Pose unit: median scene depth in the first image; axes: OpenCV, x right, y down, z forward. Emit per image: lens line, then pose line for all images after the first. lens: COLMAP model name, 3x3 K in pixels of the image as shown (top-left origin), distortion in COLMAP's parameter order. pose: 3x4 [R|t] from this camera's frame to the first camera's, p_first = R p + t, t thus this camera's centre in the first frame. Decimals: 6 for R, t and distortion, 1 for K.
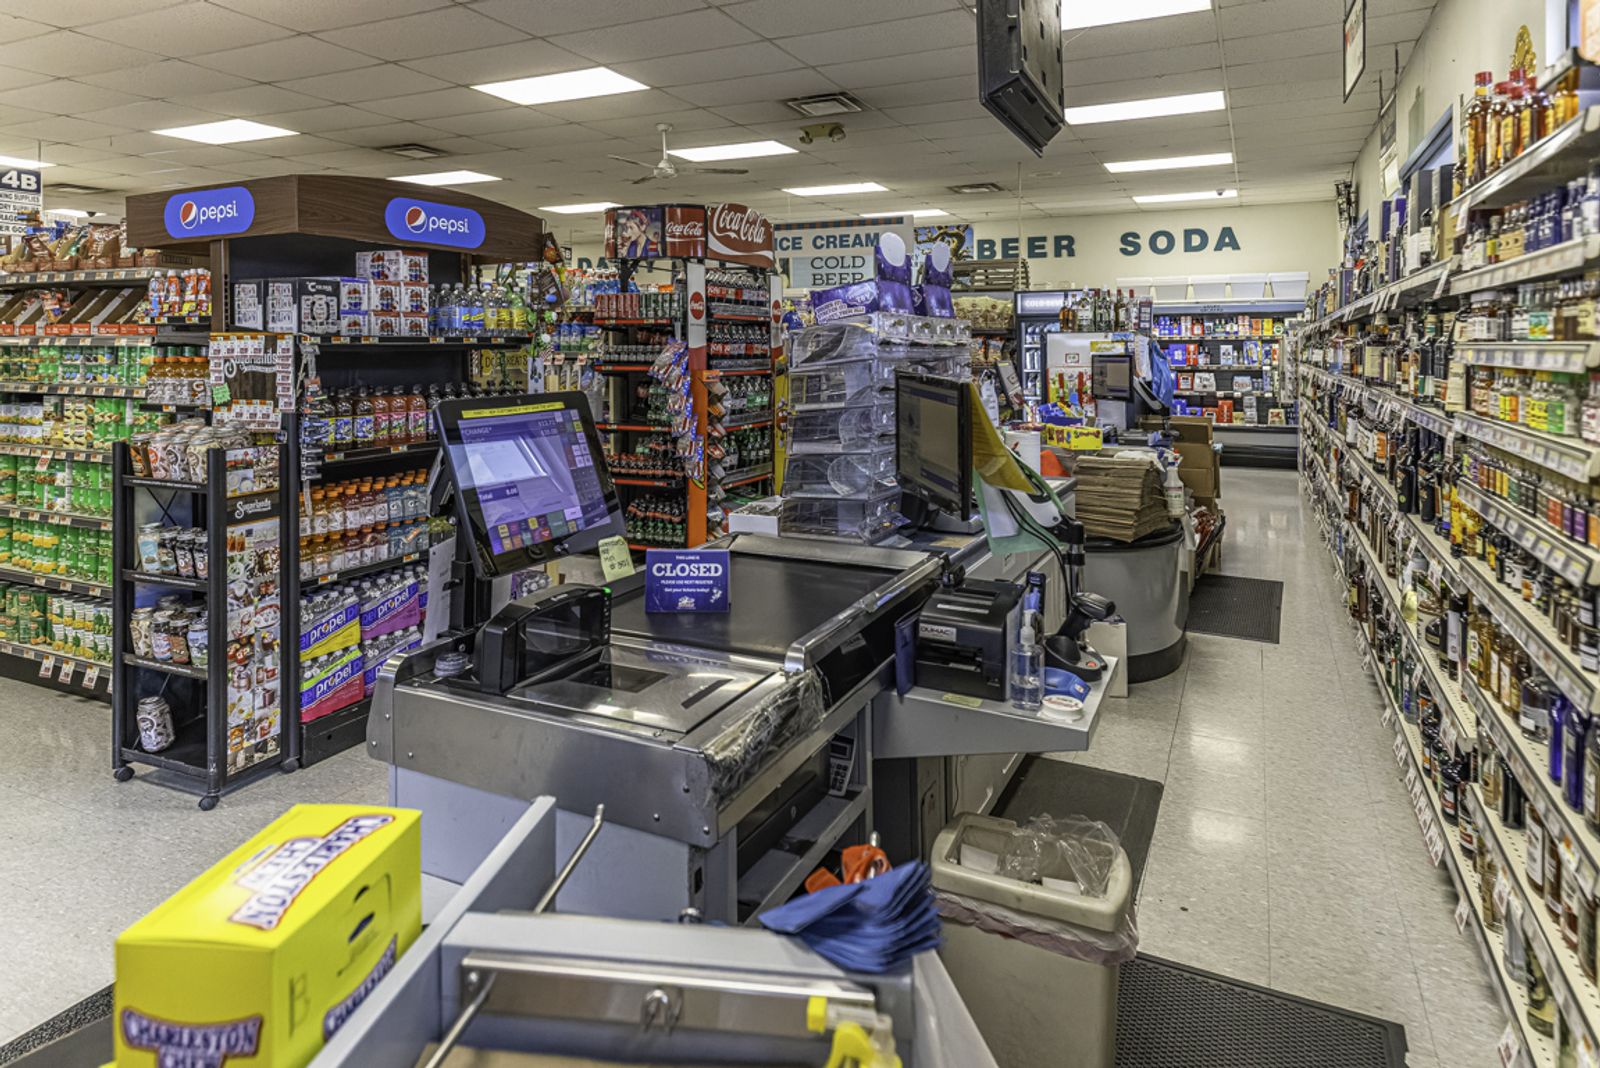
lens RADIAL K [[941.8, 0, 771.0], [0, 941.8, 315.3], [0, 0, 1]] dist [0.019379, -0.001061]
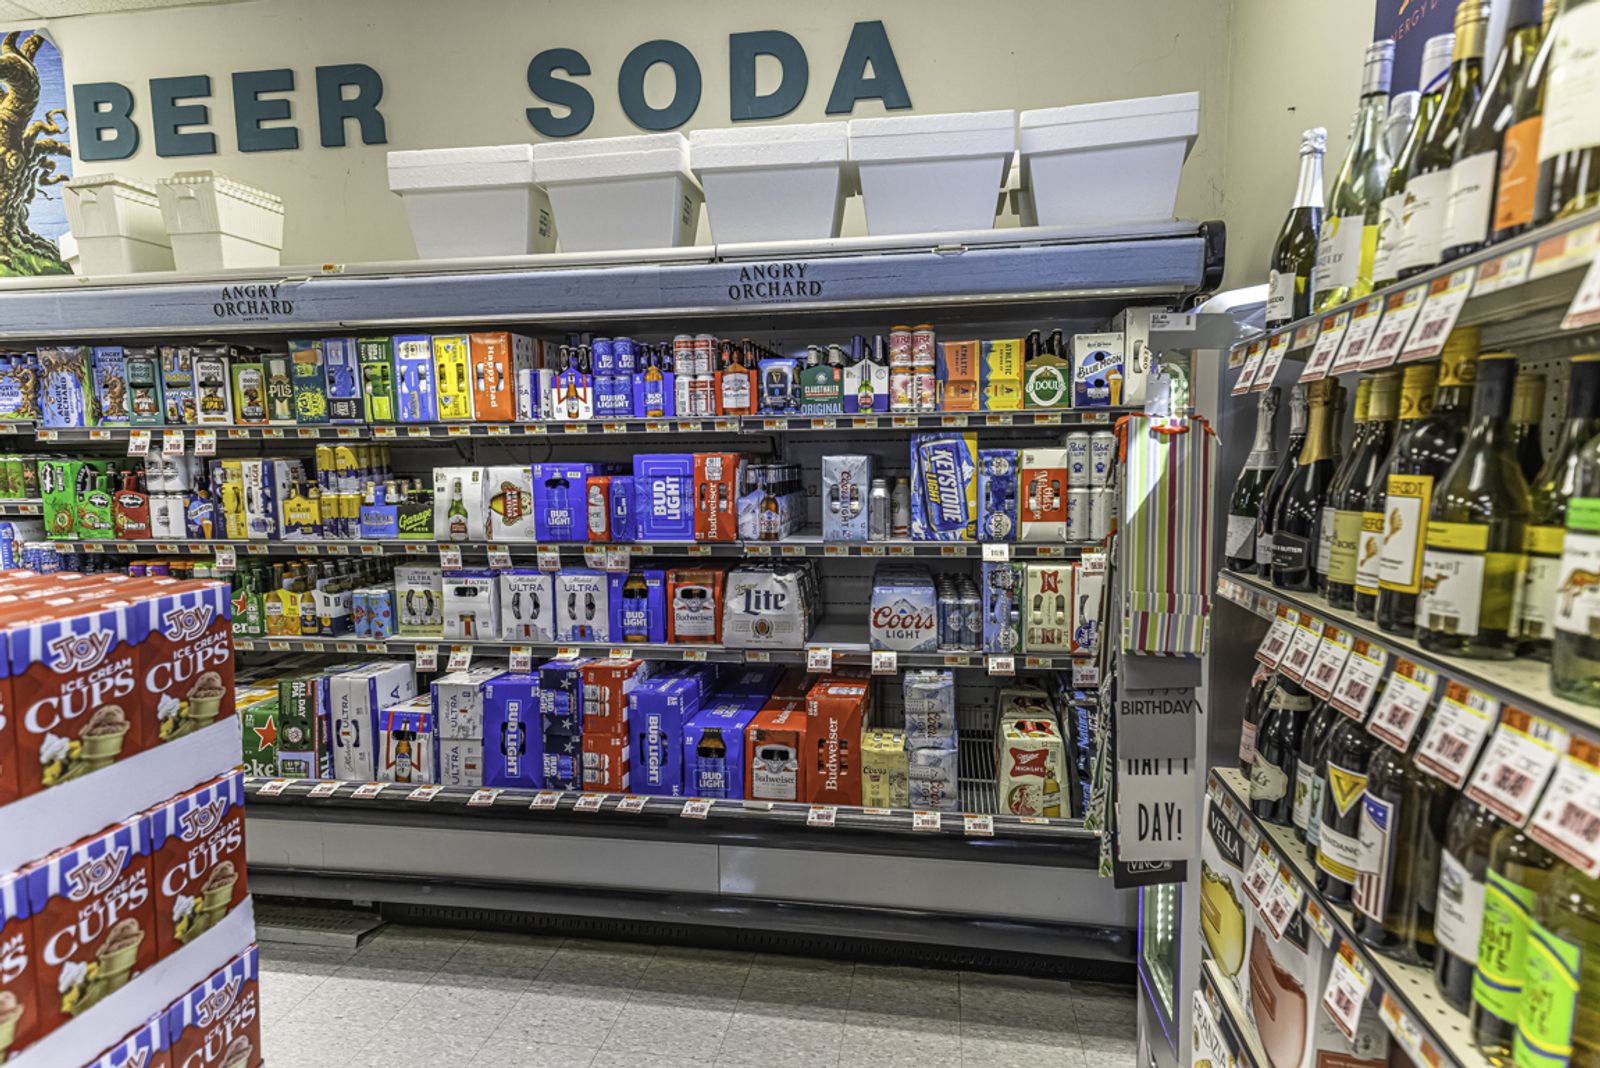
lens RADIAL K [[941.8, 0, 791.5], [0, 941.8, 541.0], [0, 0, 1]] dist [0.019379, -0.001061]
pose [[0.951630, -0.037156, 0.304991, 0.396172], [0.000384, 0.992804, 0.119751, 0.024794], [-0.307246, -0.113842, 0.944796, 0.779671]]
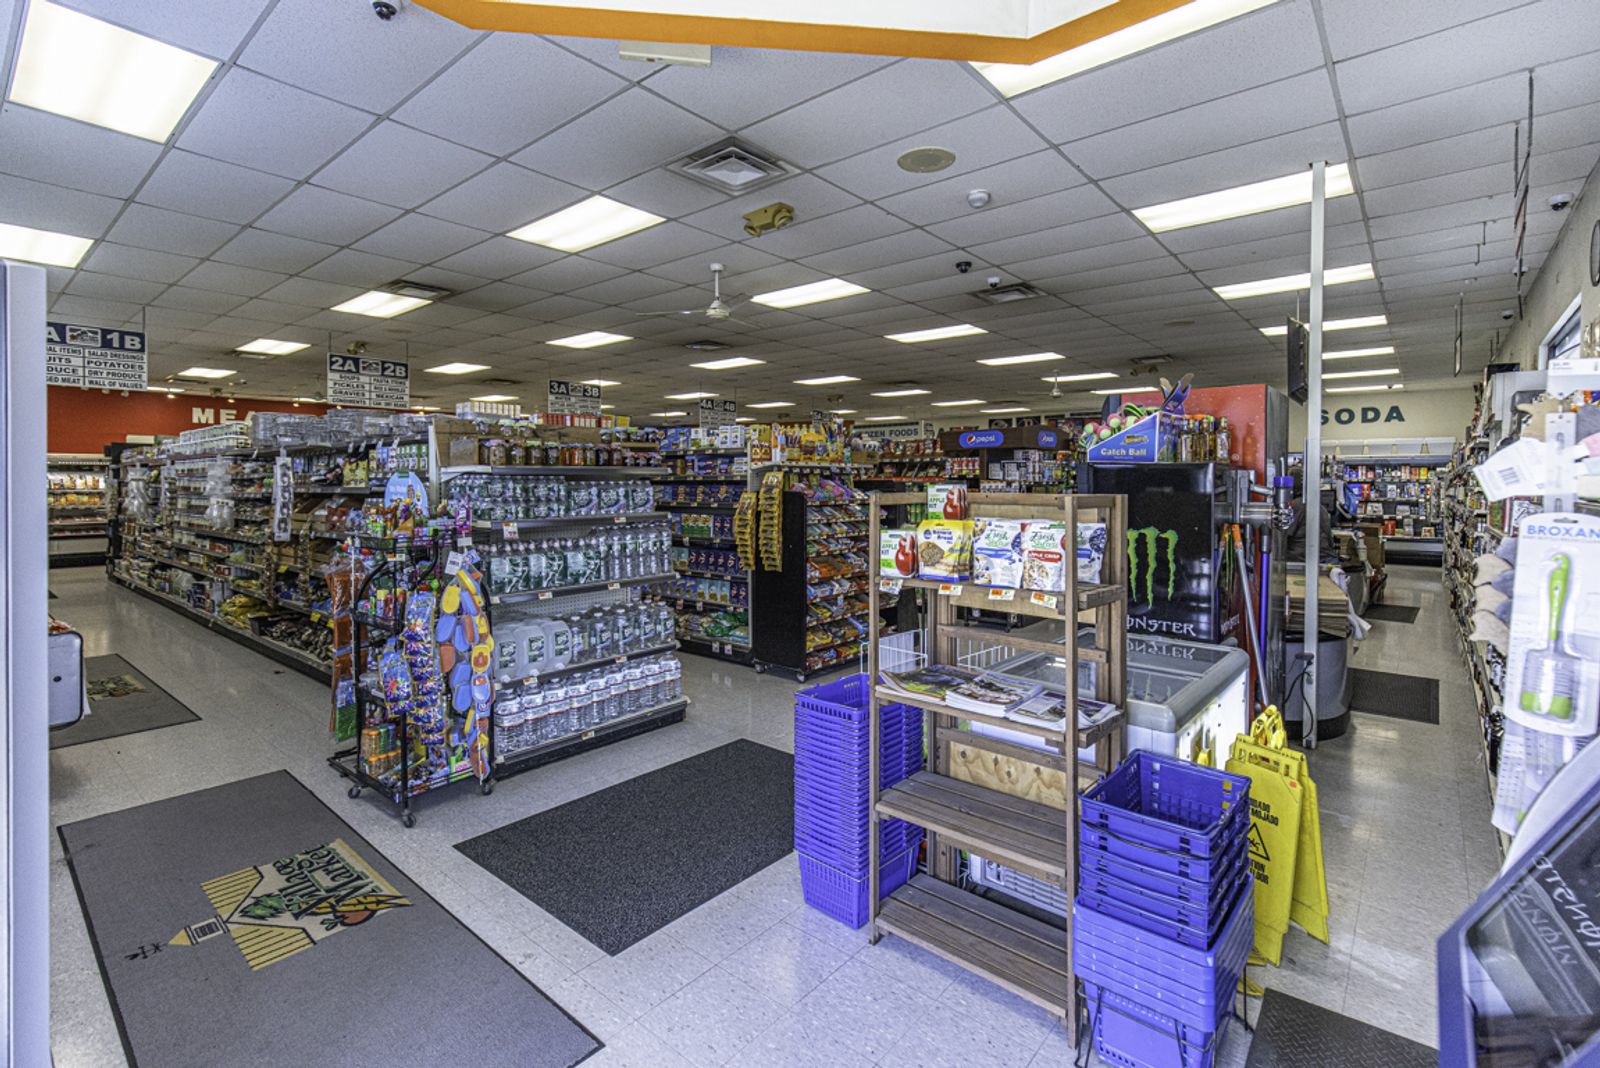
lens RADIAL K [[733.4, 0, 809.7], [0, 733.4, 493.2], [0, 0, 1]] dist [0.011741, -0.000296]
pose [[0.975817, 0.006006, -0.218506, -0.174516], [0.004062, 0.998952, 0.045594, -0.013427], [0.218551, -0.045379, 0.974770, -0.367204]]
